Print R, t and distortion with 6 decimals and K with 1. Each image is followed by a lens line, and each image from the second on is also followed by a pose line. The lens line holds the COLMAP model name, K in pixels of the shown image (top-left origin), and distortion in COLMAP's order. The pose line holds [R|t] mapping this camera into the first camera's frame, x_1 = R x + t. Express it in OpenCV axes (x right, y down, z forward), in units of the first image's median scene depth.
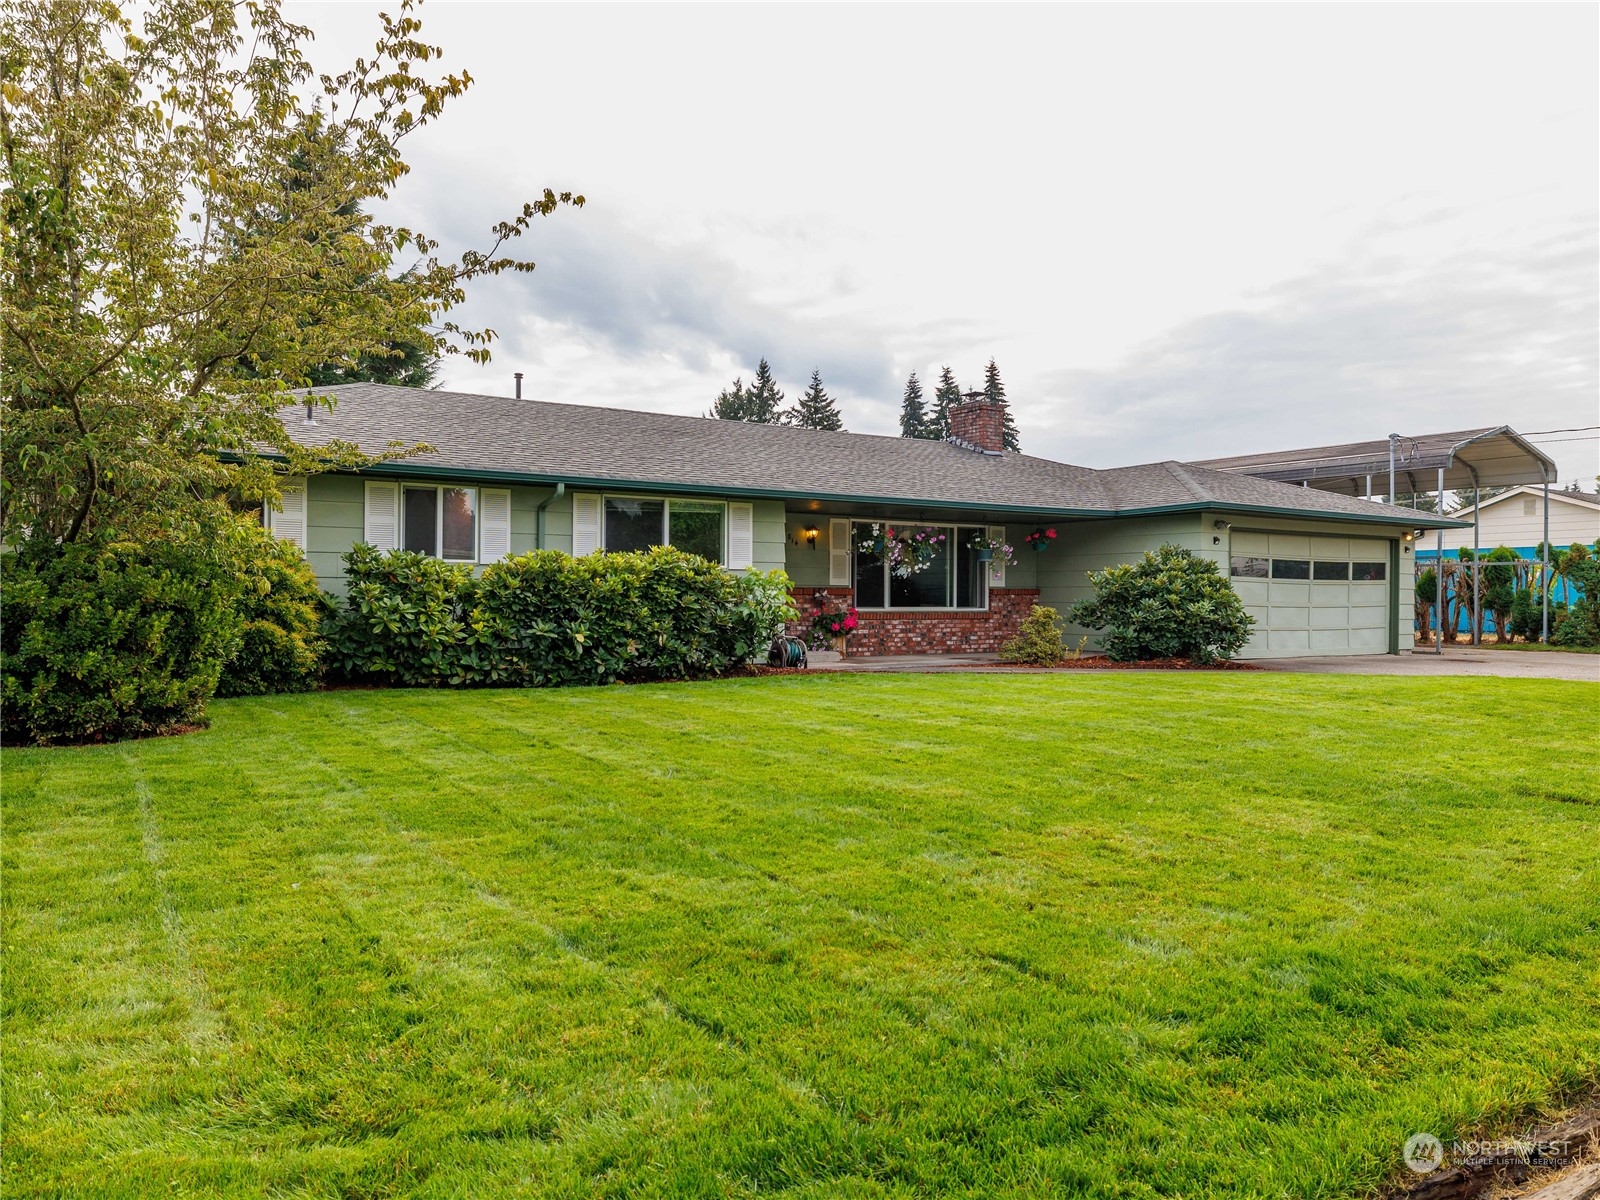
lens RADIAL K [[1180.3, 0, 800.0], [0, 1180.3, 600.0], [0, 0, 1]] dist [0.000647, -0.001531]
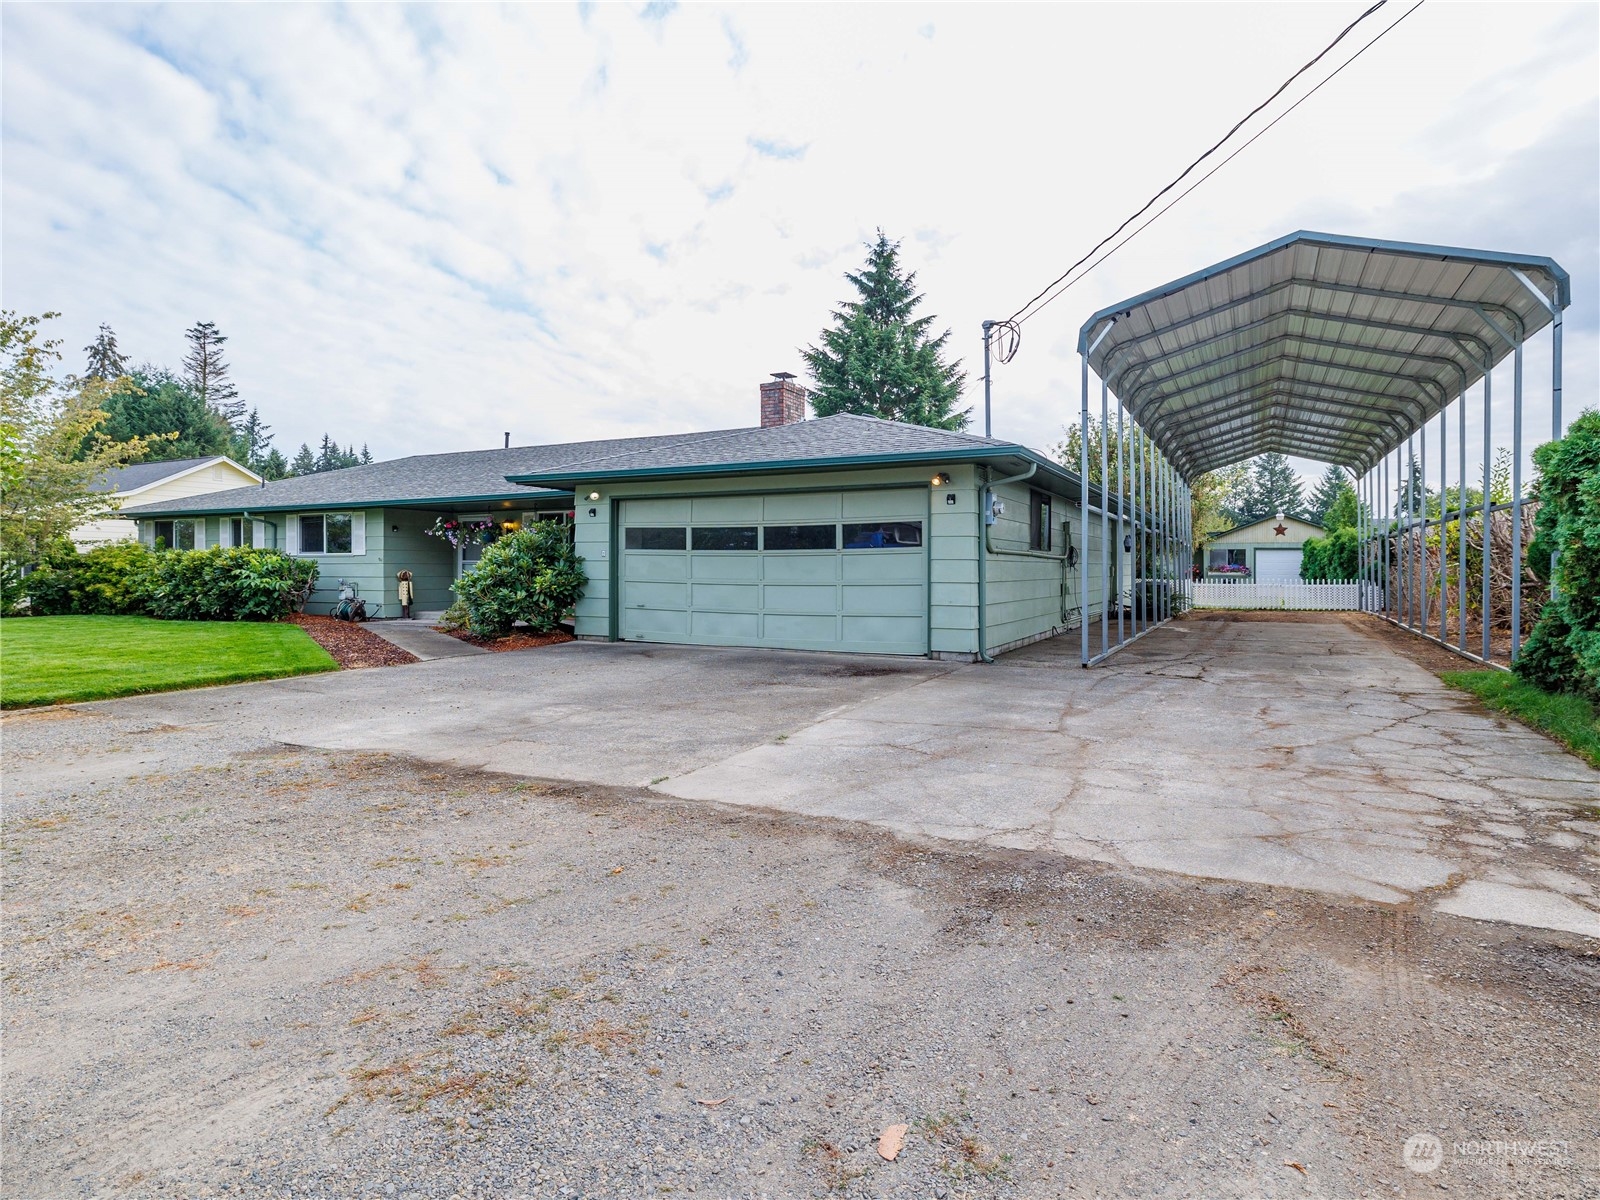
lens RADIAL K [[883.2, 0, 796.6], [0, 883.2, 567.6], [0, 0, 1]] dist [-0.002908, -0.000787]
pose [[0.482541, -0.004720, -0.875861, 1.533483], [0.001517, 0.999988, -0.004553, -0.004487], [0.875872, 0.000868, 0.482542, 1.176396]]
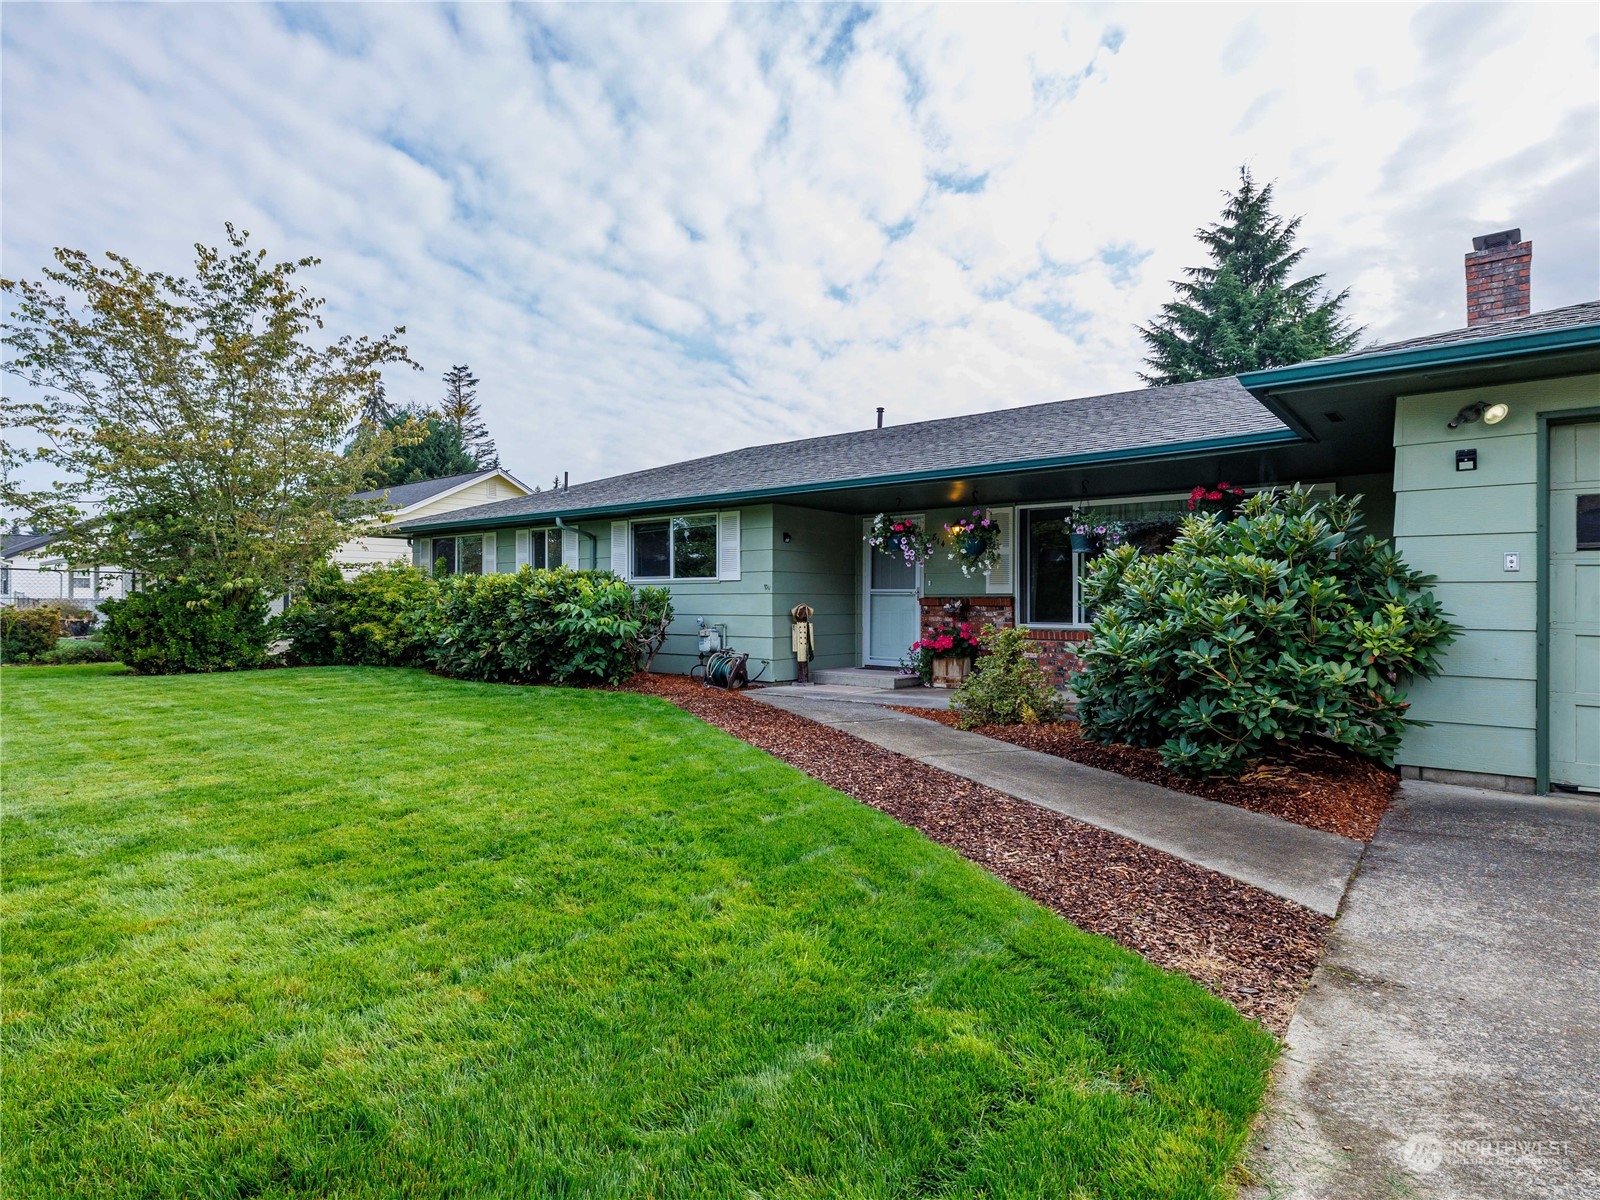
lens RADIAL K [[860.5, 0, 800.0], [0, 860.5, 600.0], [0, 0, 1]] dist [-0.004069, -0.000540]
pose [[0.292817, -0.006375, -0.956147, 0.795876], [-0.000263, 0.999977, -0.006748, -0.006432], [0.956169, 0.002227, 0.292808, 1.057445]]
